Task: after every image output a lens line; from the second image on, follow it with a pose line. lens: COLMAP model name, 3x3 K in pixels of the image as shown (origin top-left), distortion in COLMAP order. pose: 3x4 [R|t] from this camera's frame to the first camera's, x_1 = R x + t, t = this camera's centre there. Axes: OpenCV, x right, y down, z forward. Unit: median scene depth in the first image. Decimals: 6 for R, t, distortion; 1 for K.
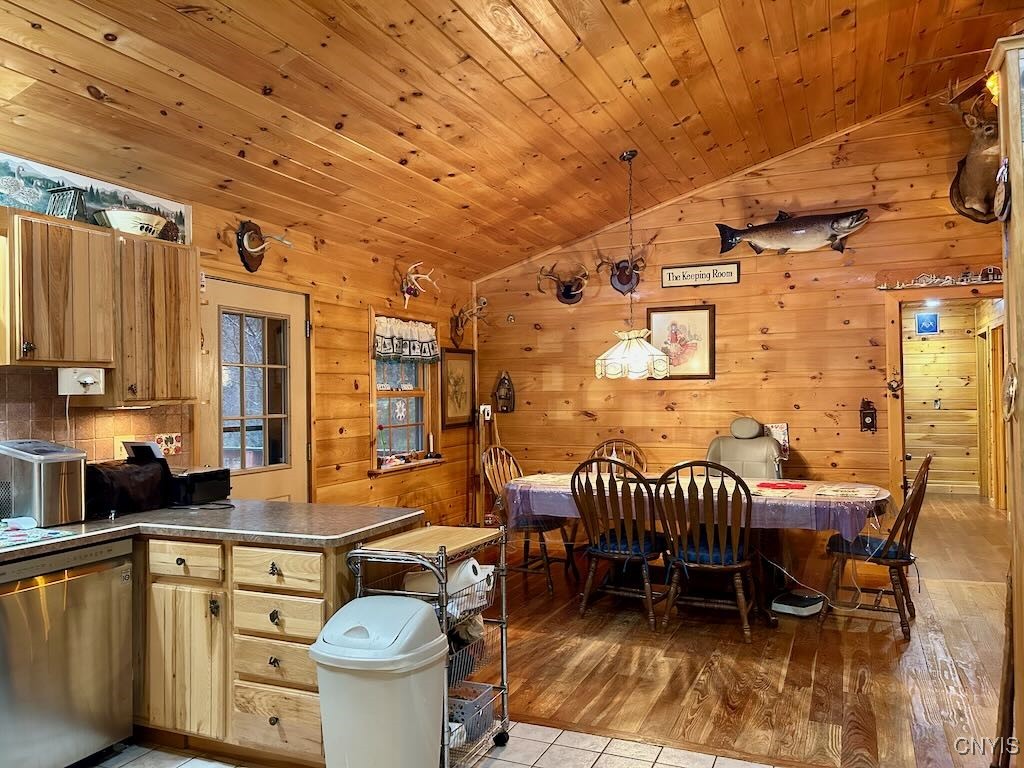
lens RADIAL K [[773.5, 0, 509.1], [0, 773.5, 385.1], [0, 0, 1]] dist [0.055406, -0.059162]
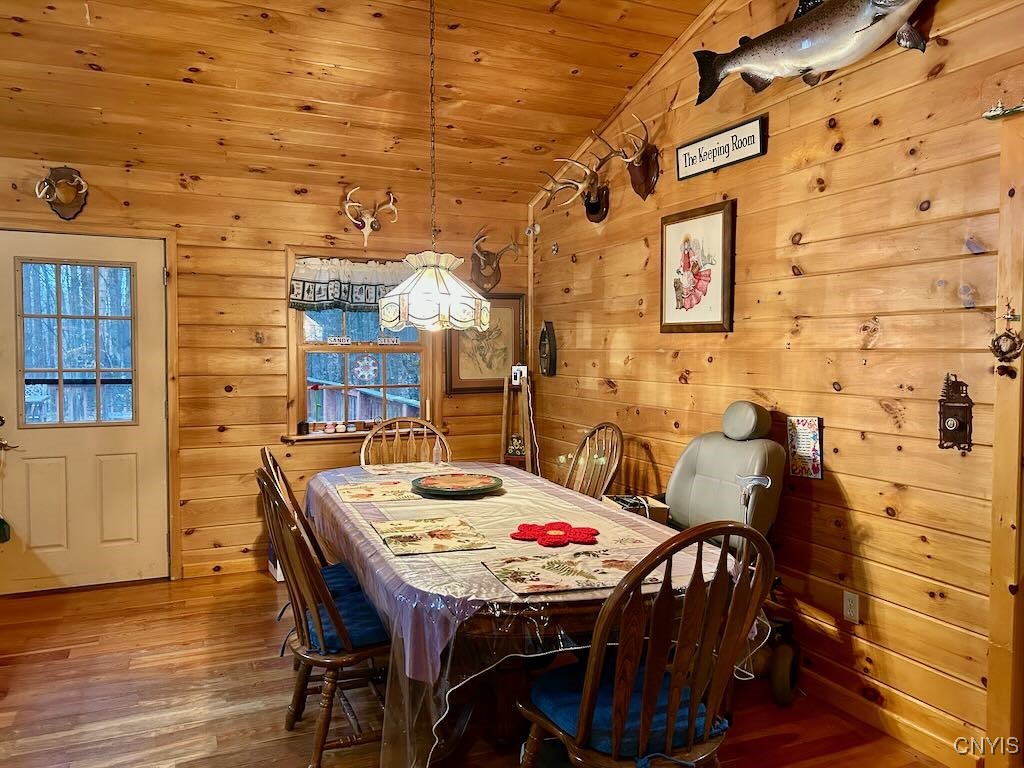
lens RADIAL K [[771.2, 0, 512.0], [0, 771.2, 384.0], [0, 0, 1]] dist [0.007440, -0.001022]
pose [[0.740628, 0.045611, -0.670366, 0.849719], [-0.006152, 0.998112, 0.061114, -0.004561], [0.671888, -0.041139, 0.739510, 0.759515]]
